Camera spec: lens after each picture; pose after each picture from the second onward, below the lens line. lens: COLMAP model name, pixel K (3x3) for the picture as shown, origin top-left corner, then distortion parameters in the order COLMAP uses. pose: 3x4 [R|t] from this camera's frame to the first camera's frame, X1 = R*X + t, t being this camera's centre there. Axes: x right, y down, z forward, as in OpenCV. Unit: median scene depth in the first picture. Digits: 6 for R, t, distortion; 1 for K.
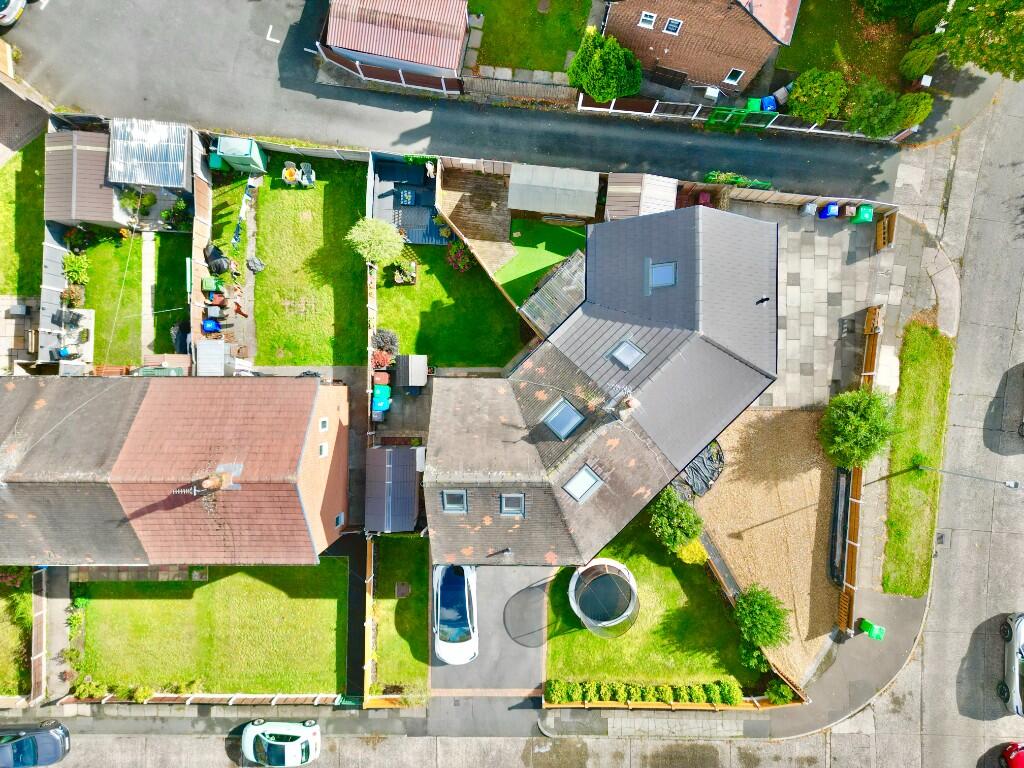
lens RADIAL K [[716.2, 0, 512.0], [0, 716.2, 384.0], [0, 0, 1]] dist [0.069075, -0.071758]
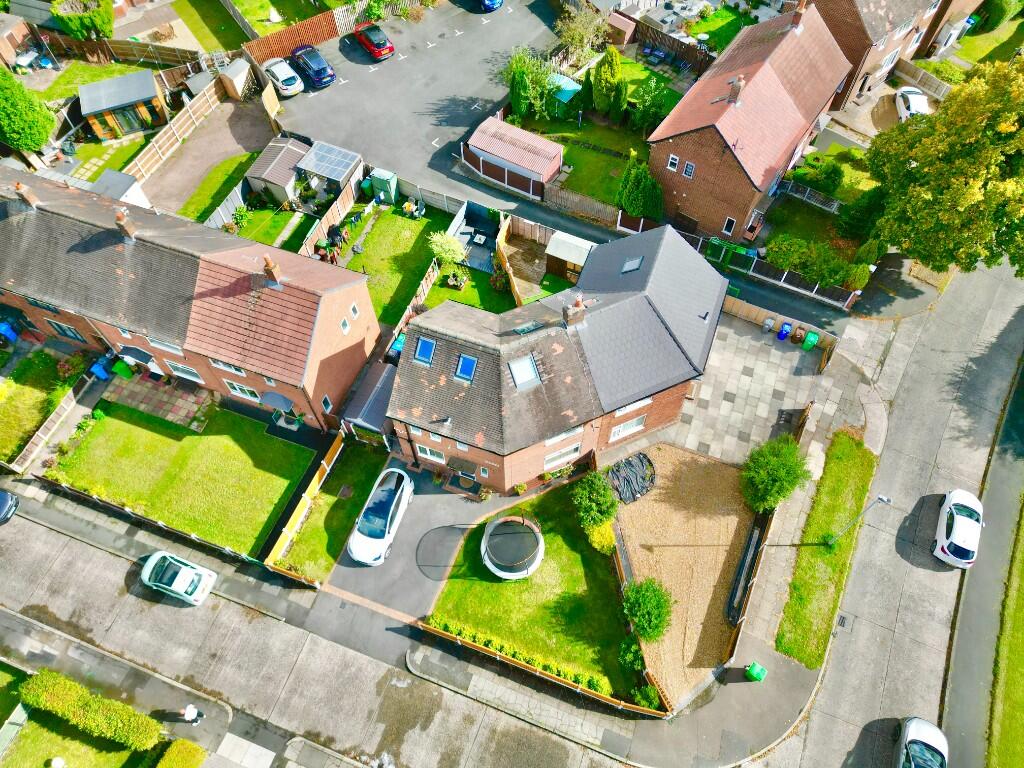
lens RADIAL K [[716.2, 0, 512.0], [0, 716.2, 384.0], [0, 0, 1]] dist [0.069075, -0.071758]
pose [[0.937427, 0.298883, -0.178603, 0.239444], [-0.348137, 0.812750, -0.467160, 0.581752], [0.005534, 0.500107, 0.865946, -0.049252]]
